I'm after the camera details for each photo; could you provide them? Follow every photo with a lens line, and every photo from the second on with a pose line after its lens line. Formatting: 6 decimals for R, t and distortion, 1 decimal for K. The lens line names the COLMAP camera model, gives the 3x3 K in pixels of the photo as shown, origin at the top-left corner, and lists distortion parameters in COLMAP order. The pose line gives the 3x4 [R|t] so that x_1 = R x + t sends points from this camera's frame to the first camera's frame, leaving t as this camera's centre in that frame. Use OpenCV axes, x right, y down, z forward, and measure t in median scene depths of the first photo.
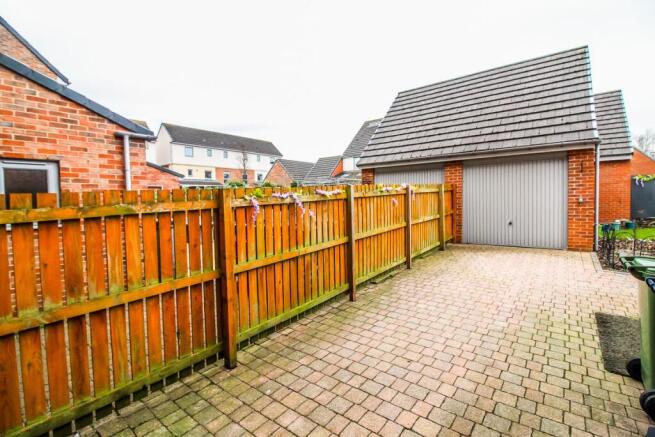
lens RADIAL K [[300.7, 0, 328.7], [0, 300.7, 210.6], [0, 0, 1]] dist [-0.000549, -0.015285]
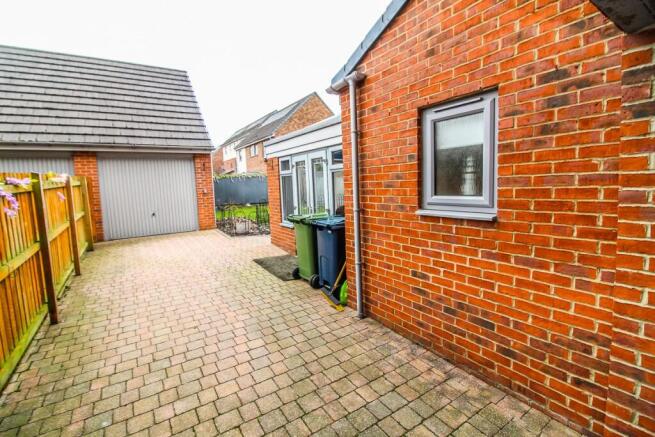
lens RADIAL K [[300.7, 0, 328.7], [0, 300.7, 210.6], [0, 0, 1]] dist [-0.000549, -0.015285]
pose [[0.307556, -0.074054, 0.948644, -0.269905], [0.065494, 0.996250, 0.056537, 0.009645], [-0.949273, 0.044742, 0.311253, 0.057533]]
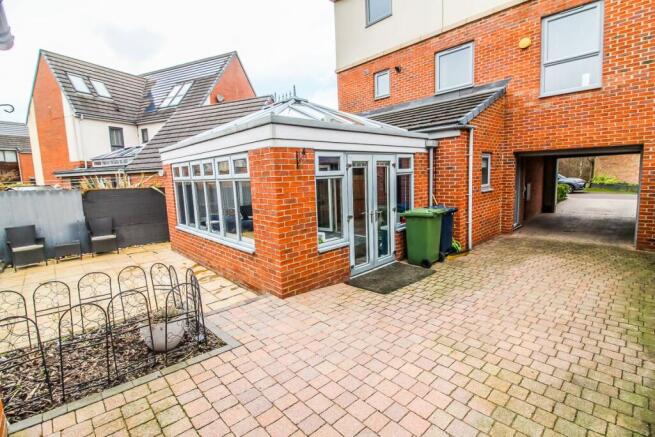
lens RADIAL K [[300.7, 0, 328.7], [0, 300.7, 210.6], [0, 0, 1]] dist [-0.000549, -0.015285]
pose [[-0.987465, 0.044954, 0.151304, 0.524537], [0.068915, 0.985182, 0.157059, -0.093113], [-0.142002, 0.165517, -0.975930, 1.184299]]
